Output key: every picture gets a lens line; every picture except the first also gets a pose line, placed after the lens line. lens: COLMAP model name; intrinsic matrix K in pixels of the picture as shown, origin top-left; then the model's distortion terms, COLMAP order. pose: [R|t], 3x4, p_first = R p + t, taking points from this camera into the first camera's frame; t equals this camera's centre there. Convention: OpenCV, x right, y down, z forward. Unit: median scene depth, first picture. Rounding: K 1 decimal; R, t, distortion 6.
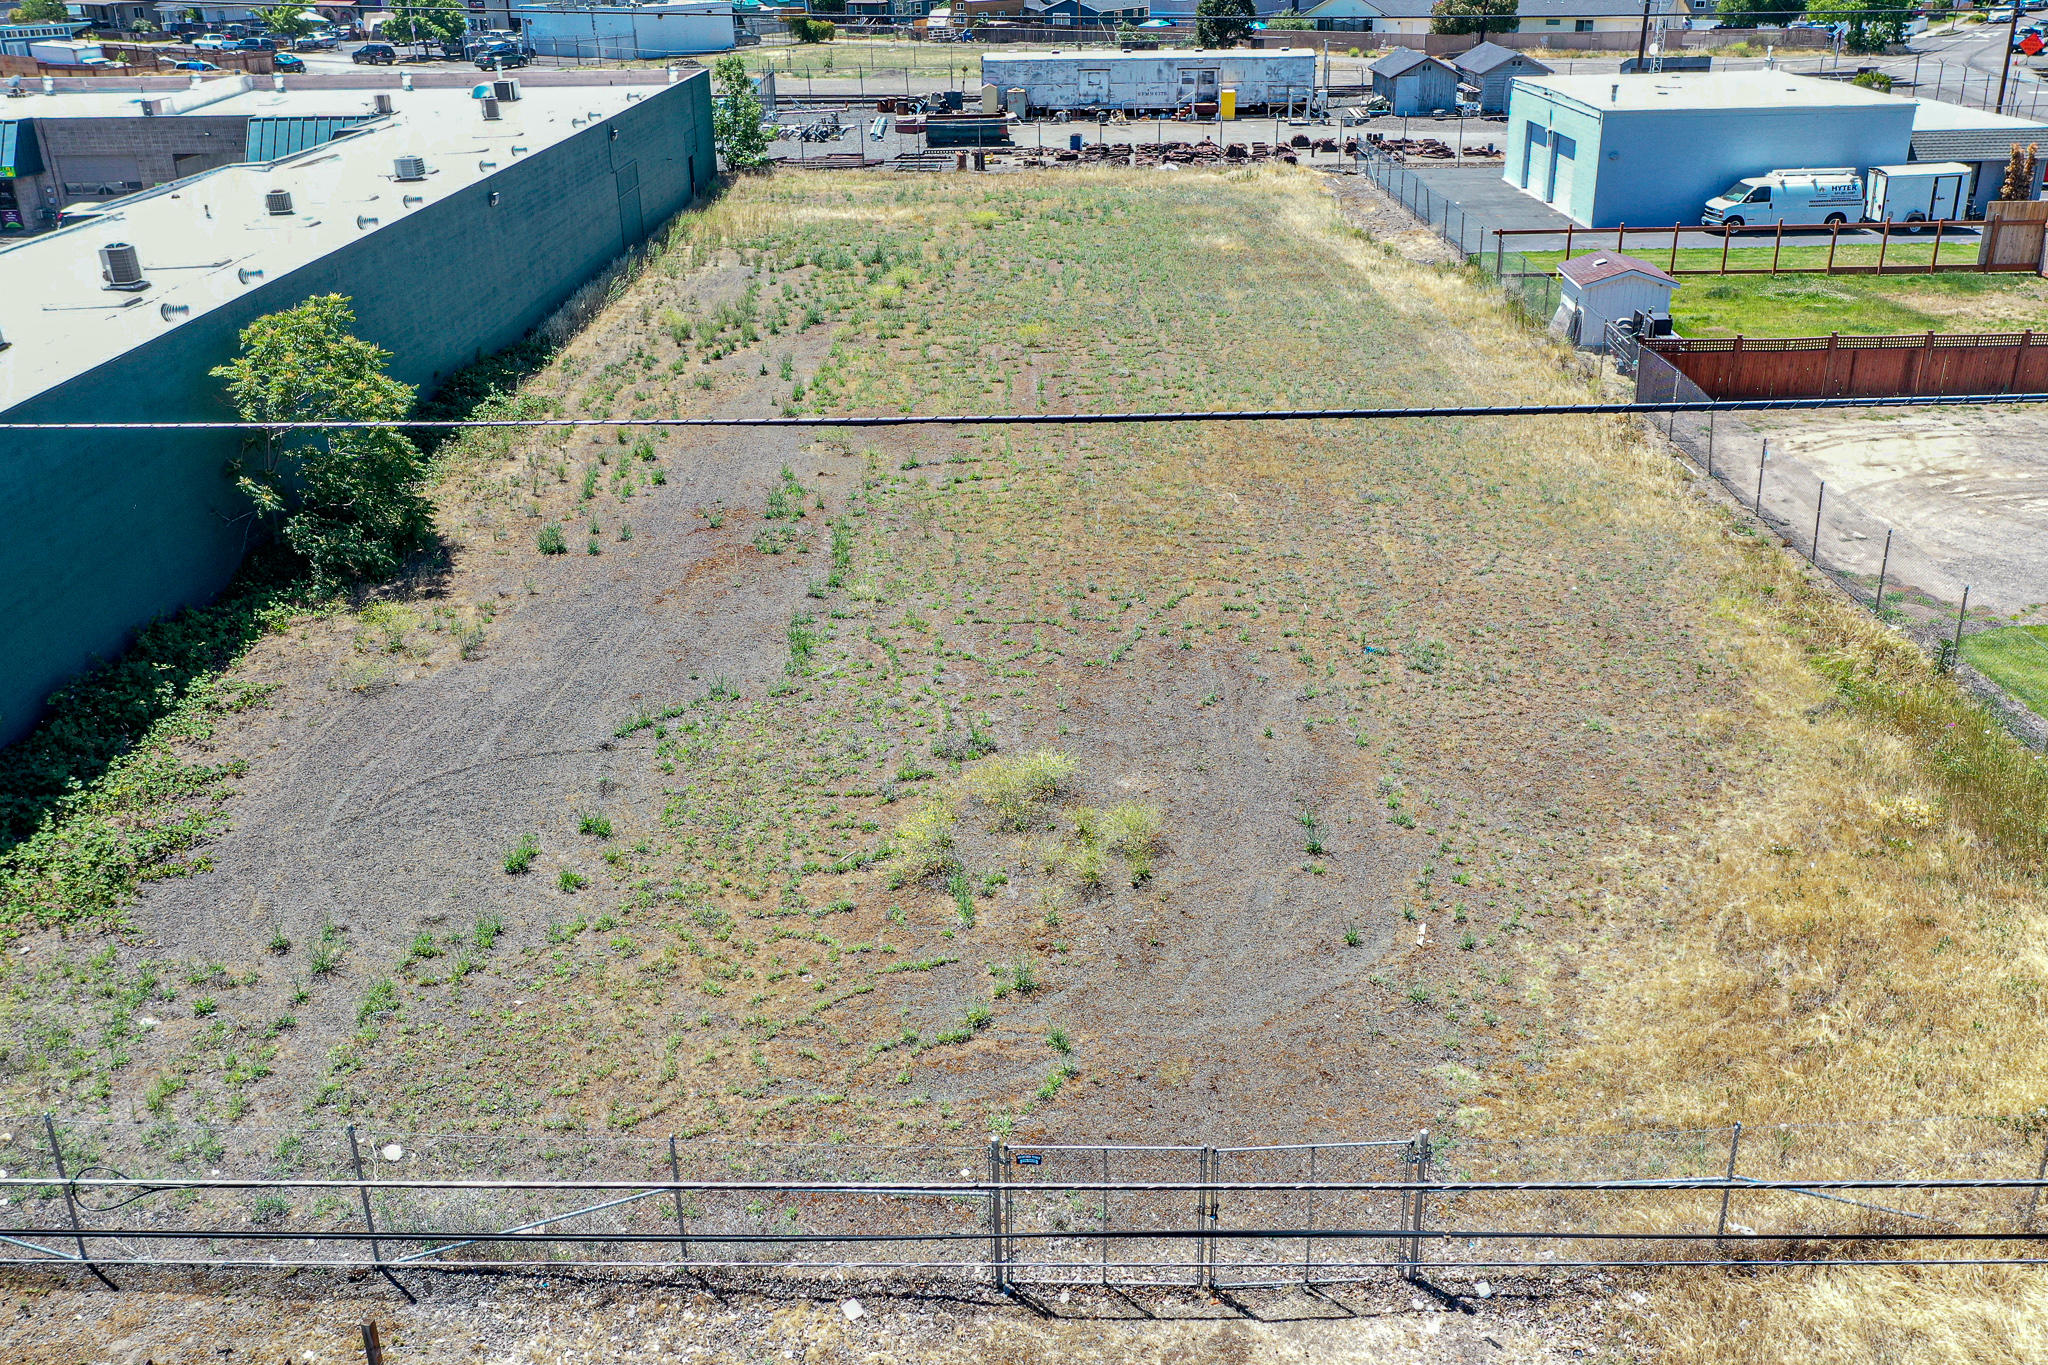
lens RADIAL K [[1647.2, 0, 1022.0], [0, 1647.2, 669.0], [0, 0, 1]] dist [-0.000202, 0.005720]
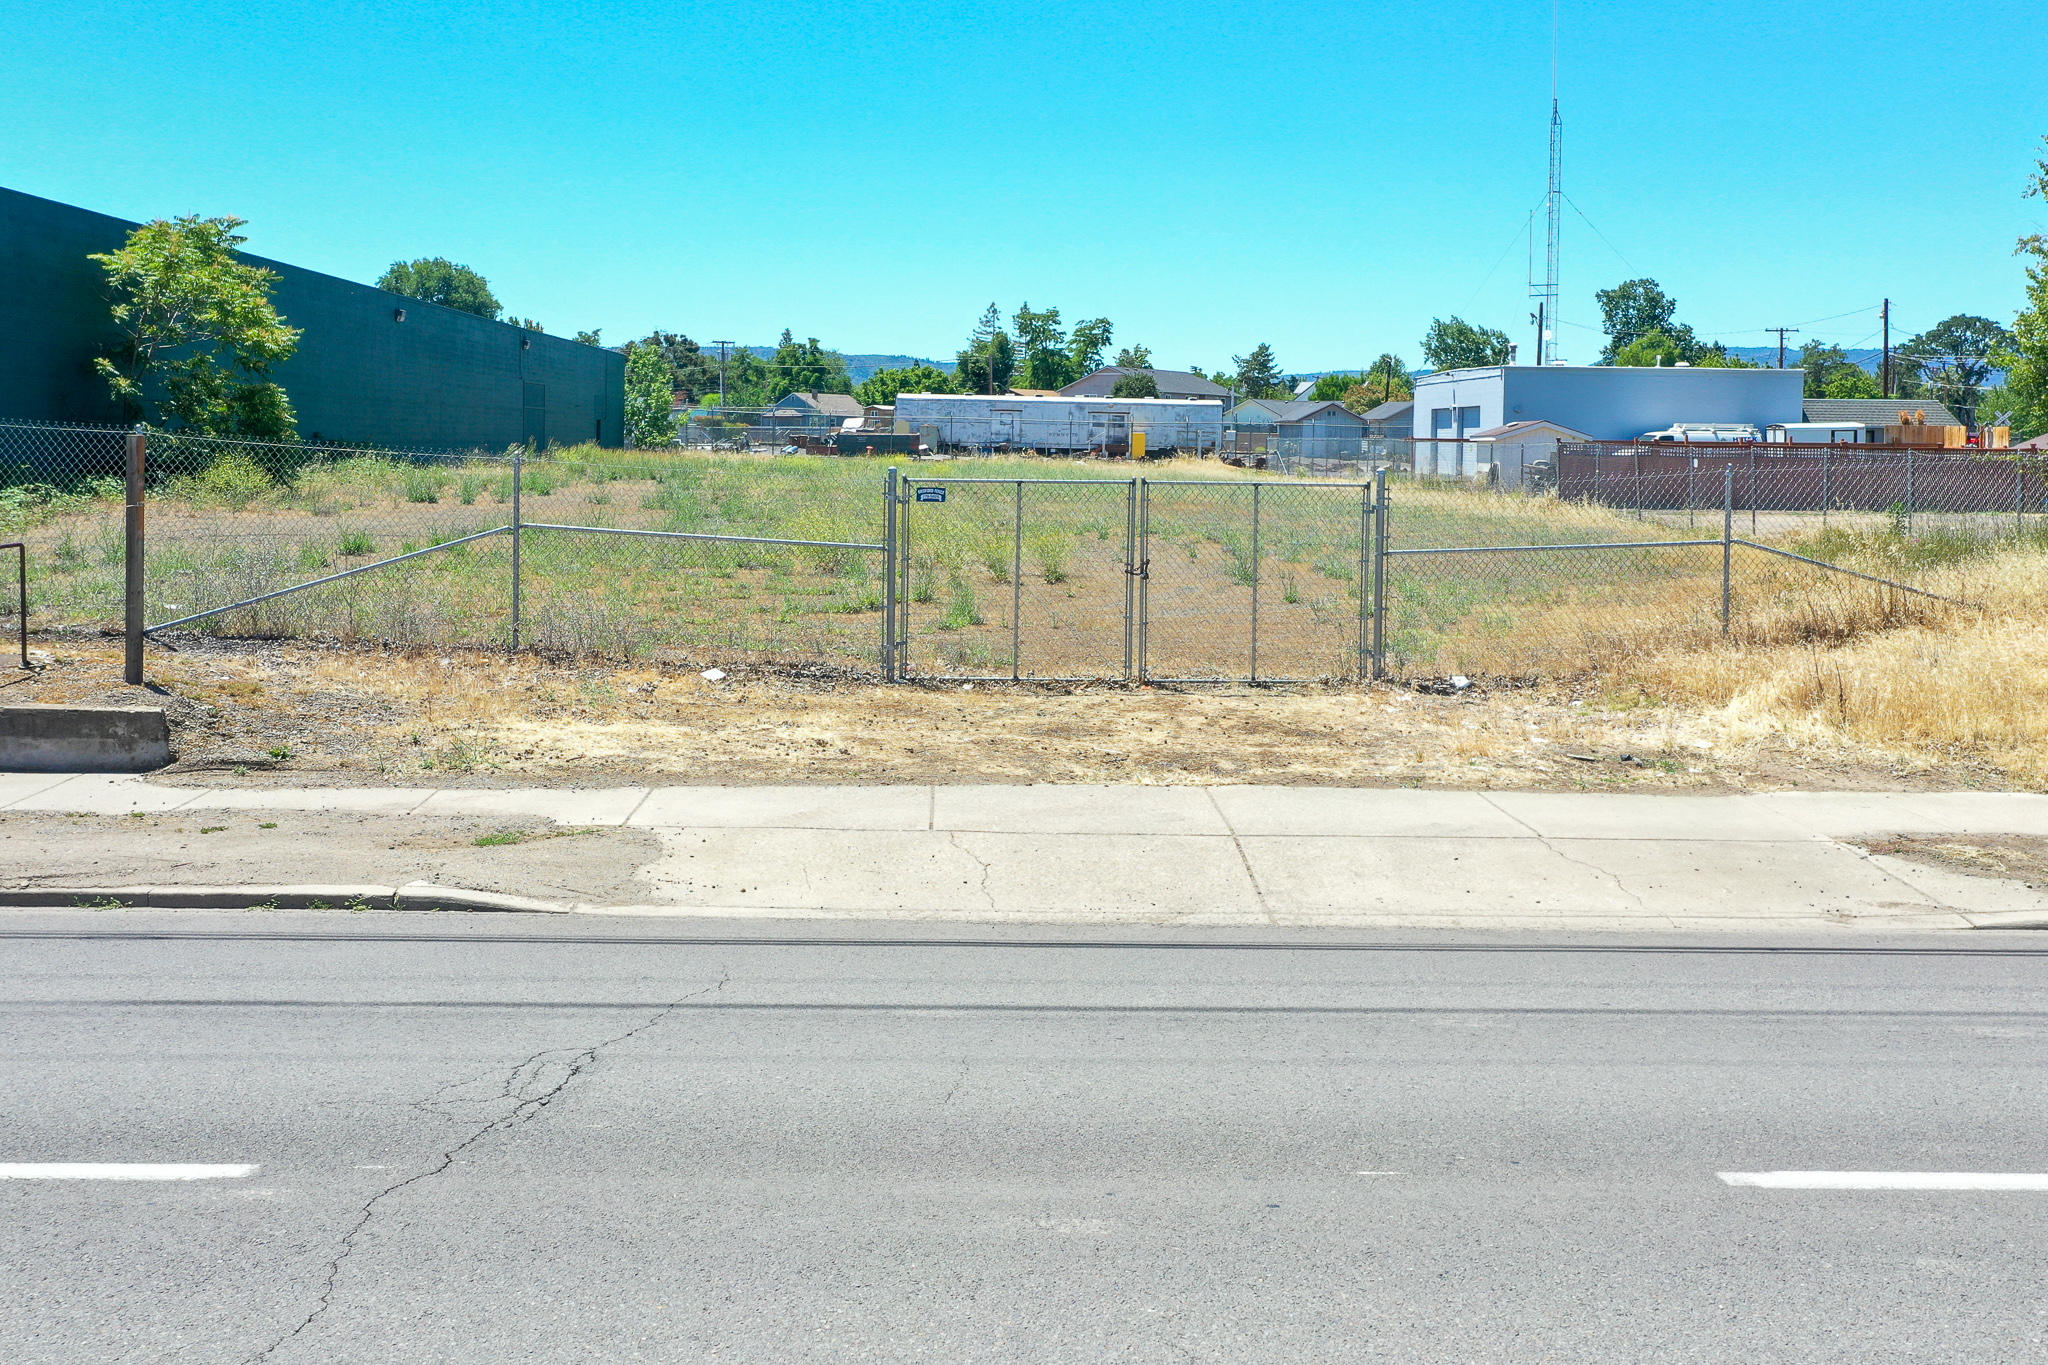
lens RADIAL K [[1765.0, 0, 1004.5], [0, 1765.0, 633.0], [0, 0, 1]] dist [0.015374, -0.006737]
pose [[0.998648, 0.030454, 0.042131, 0.001972], [-0.013945, 0.937670, -0.347247, 0.227546], [-0.050080, 0.346190, 0.936827, 0.050035]]
